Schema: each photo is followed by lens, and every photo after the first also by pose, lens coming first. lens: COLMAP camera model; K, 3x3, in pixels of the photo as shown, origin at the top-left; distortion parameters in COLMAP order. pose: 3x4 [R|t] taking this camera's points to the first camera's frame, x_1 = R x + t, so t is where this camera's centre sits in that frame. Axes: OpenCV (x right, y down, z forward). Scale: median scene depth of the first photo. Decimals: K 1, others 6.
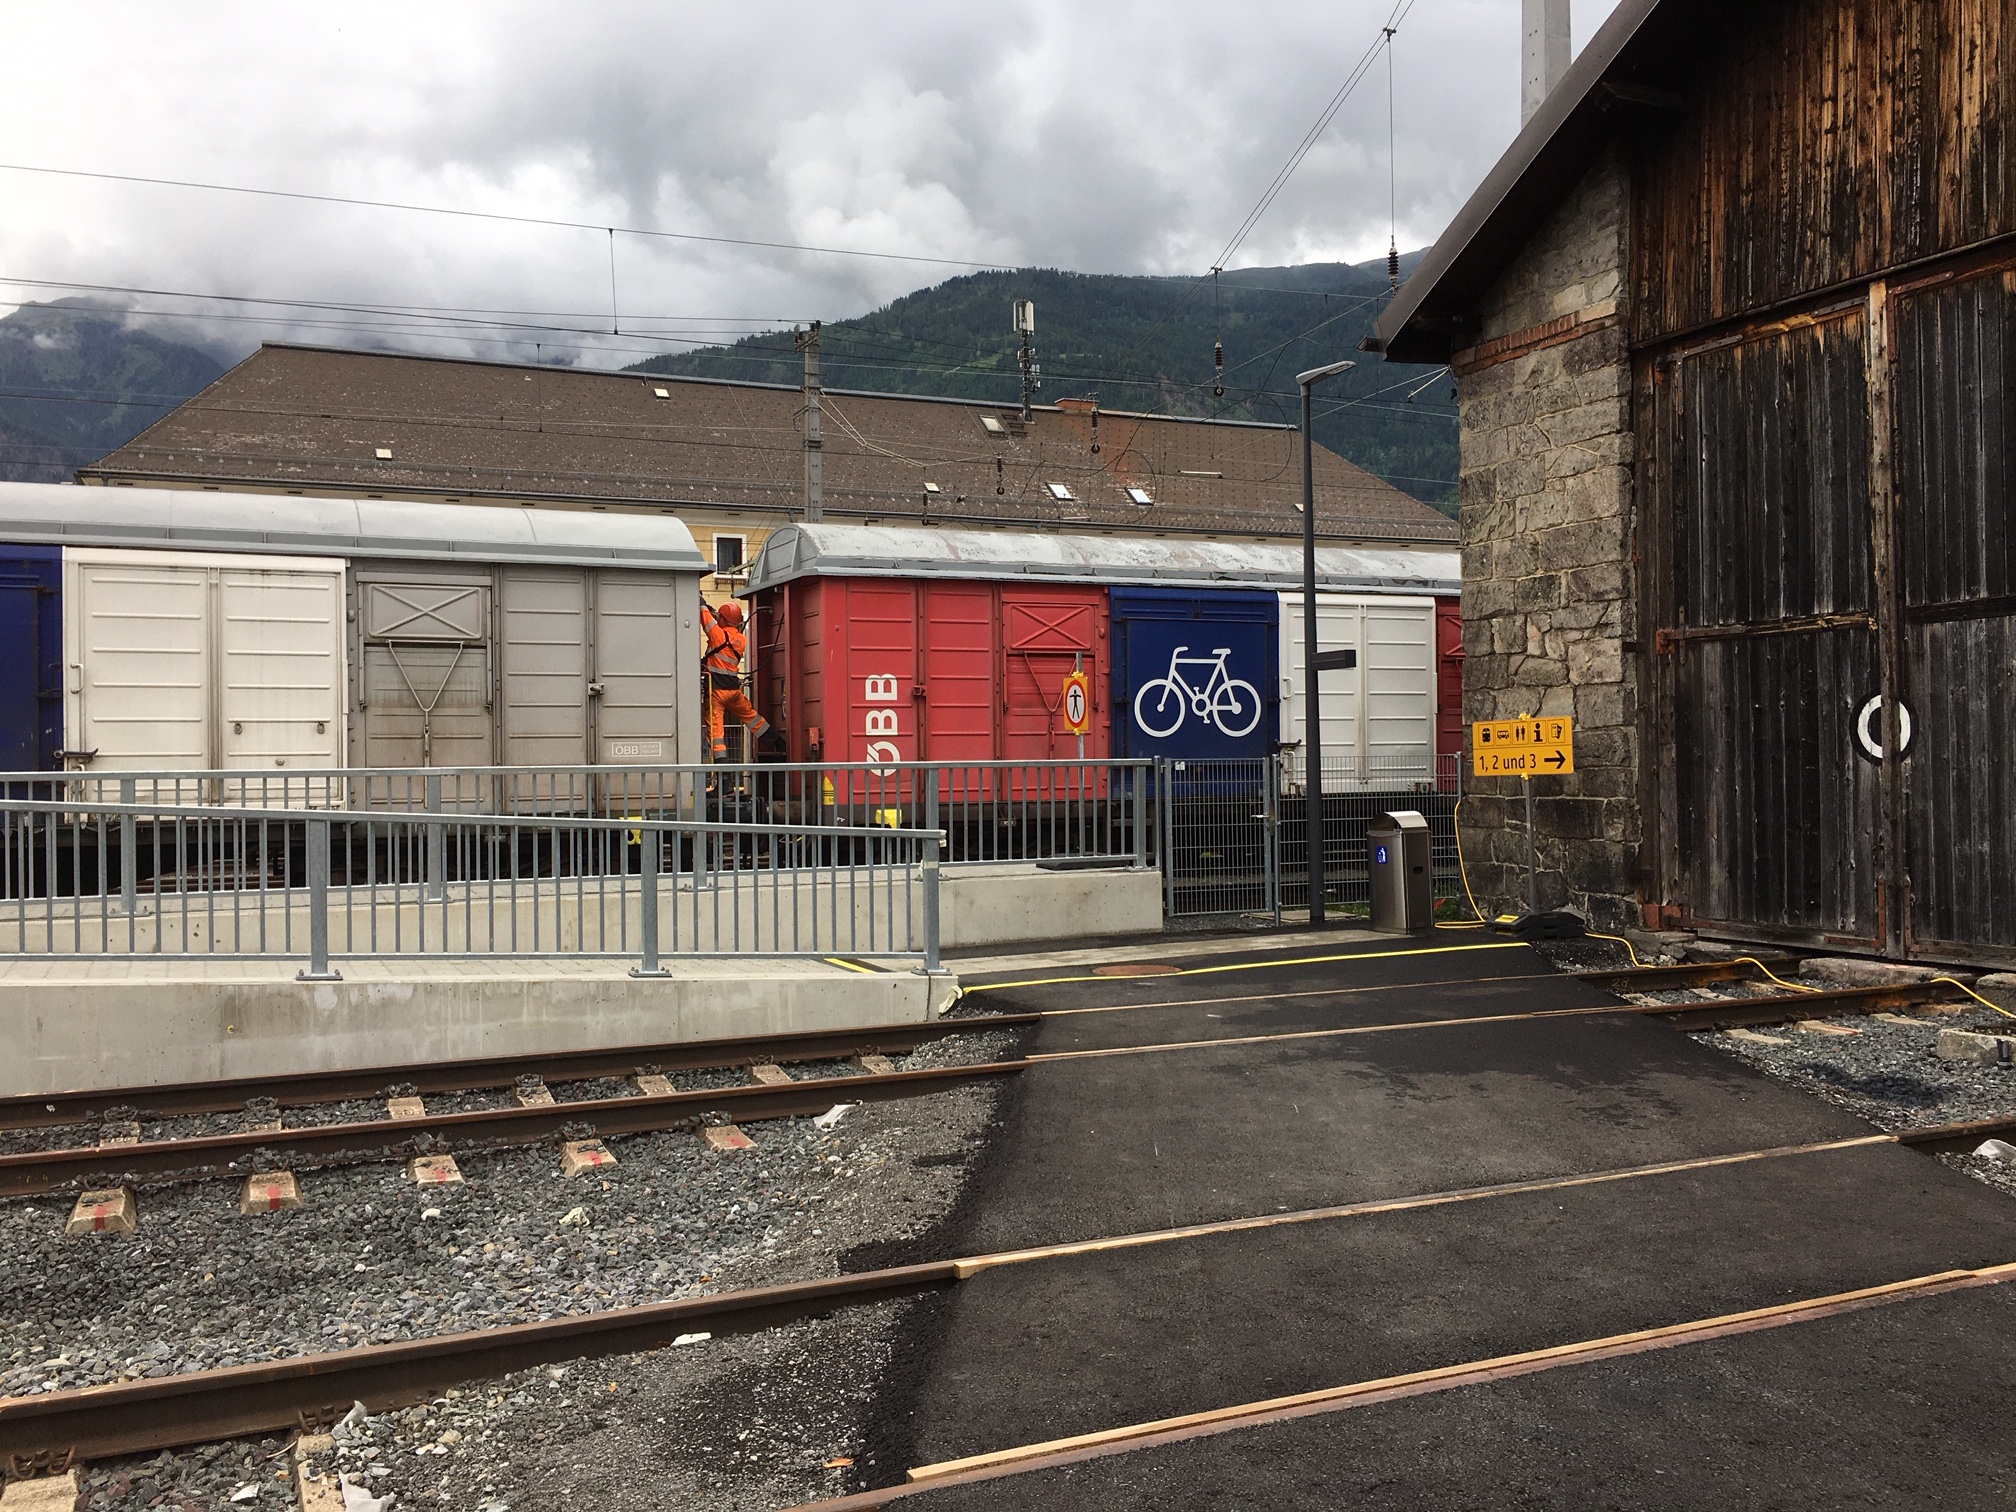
lens RADIAL K [[1678.9, 0, 995.8], [0, 1678.9, 764.5], [0, 0, 1]] dist [0.070219, -0.003577]
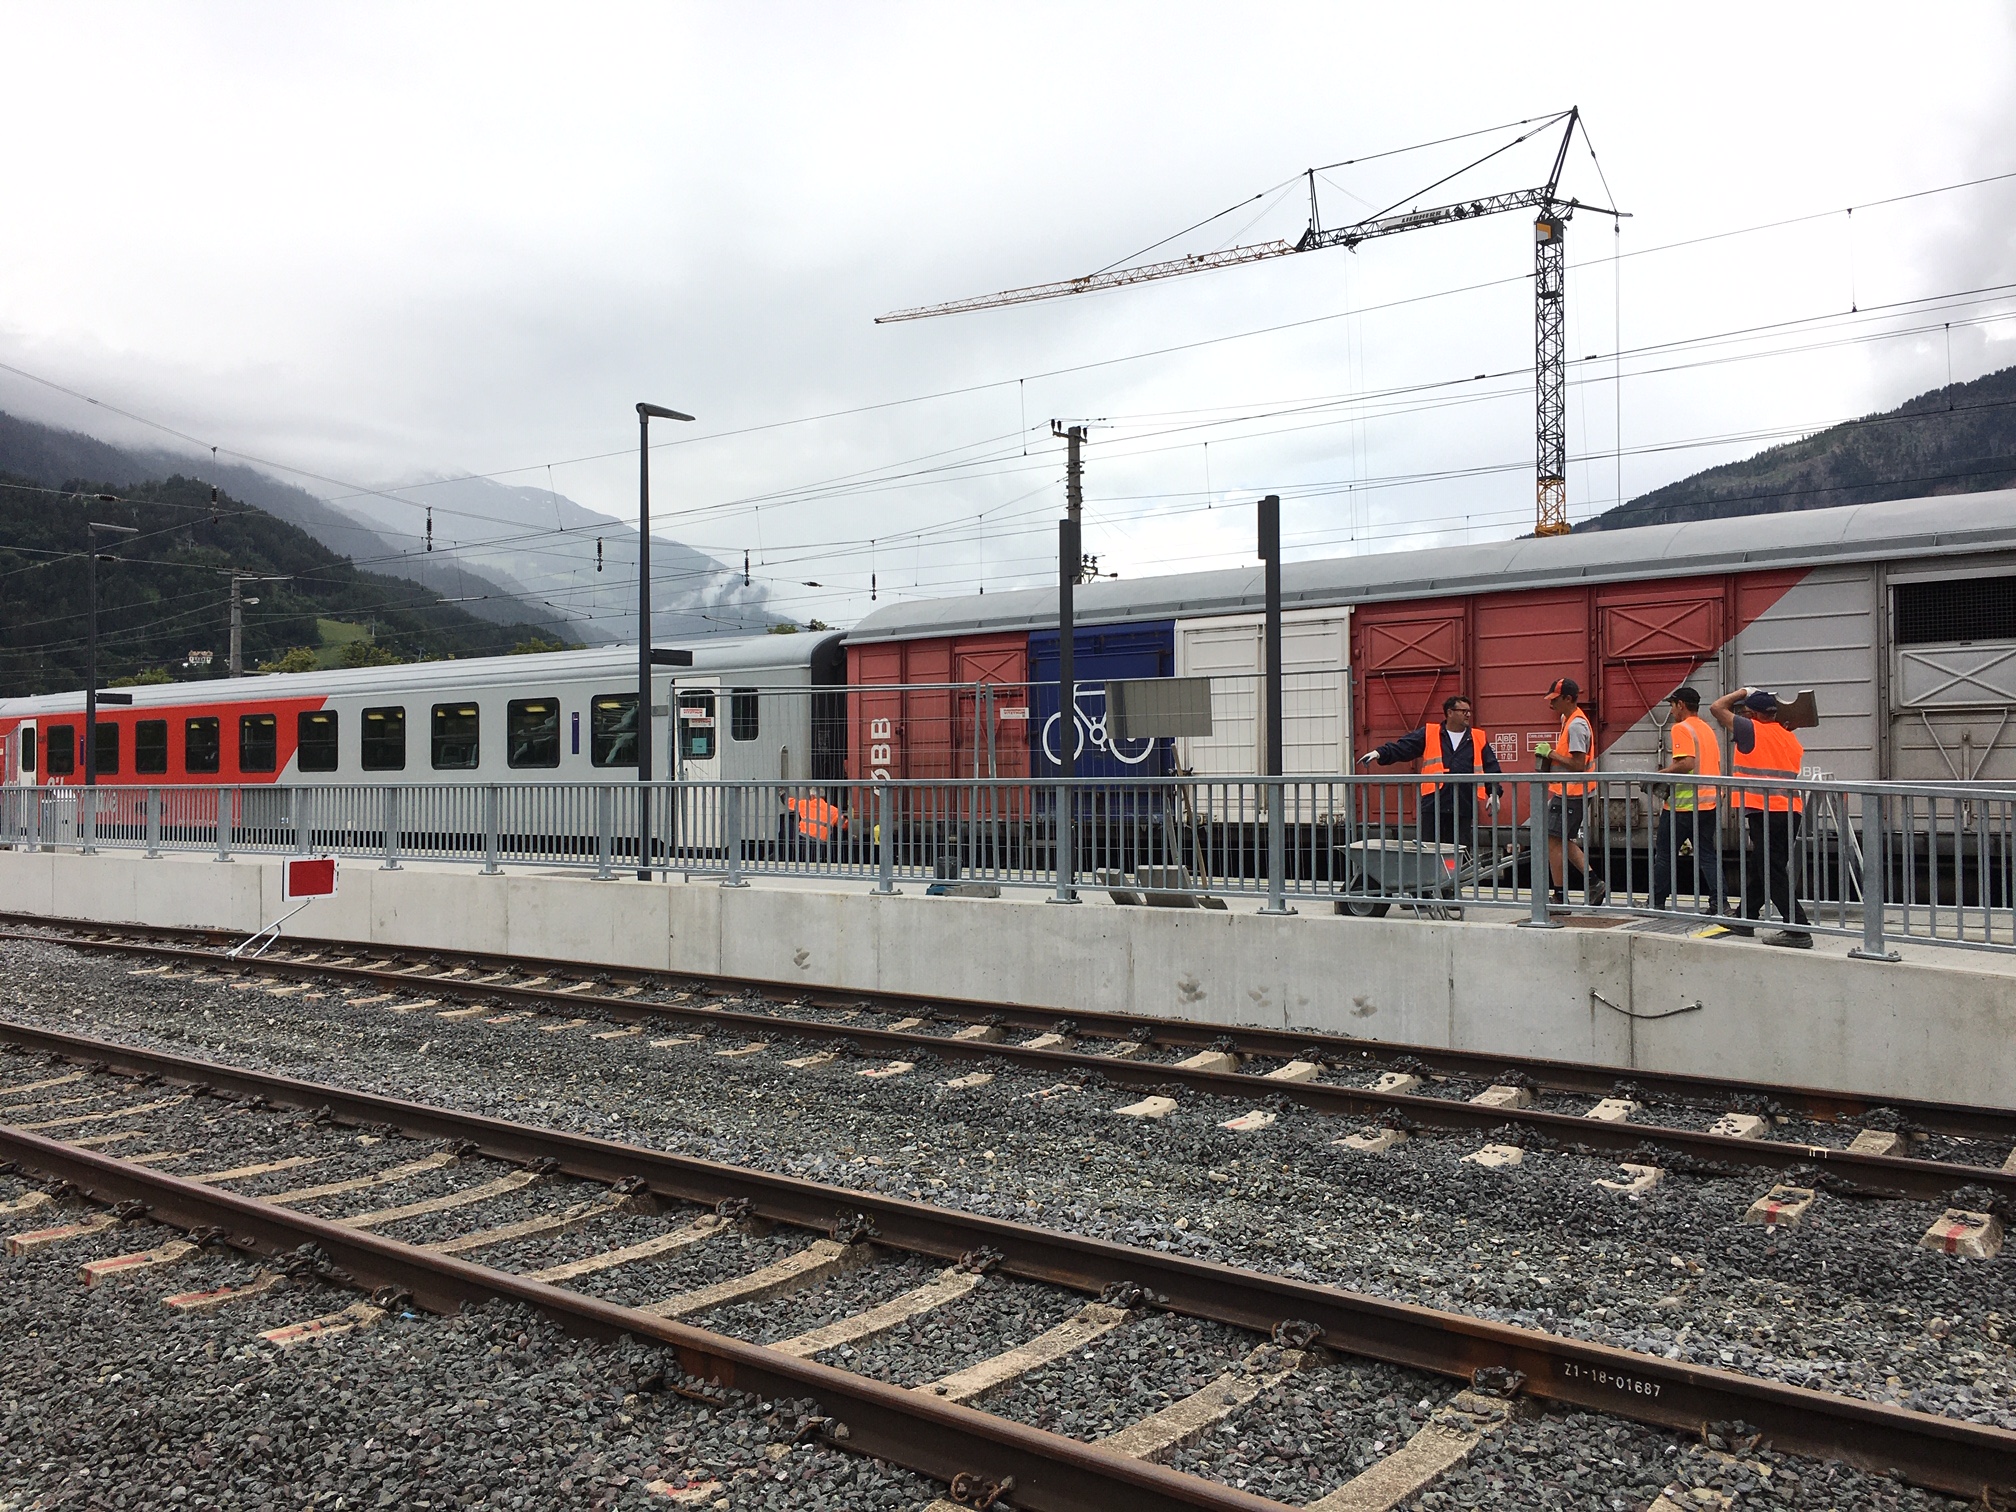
lens RADIAL K [[1678.9, 0, 995.3], [0, 1678.9, 750.6], [0, 0, 1]] dist [0.070219, -0.003577]
pose [[0.454696, -0.007565, -0.890615, 0.965046], [-0.003291, 0.999943, -0.010174, -0.013290], [0.890641, 0.007557, 0.454645, 0.429994]]
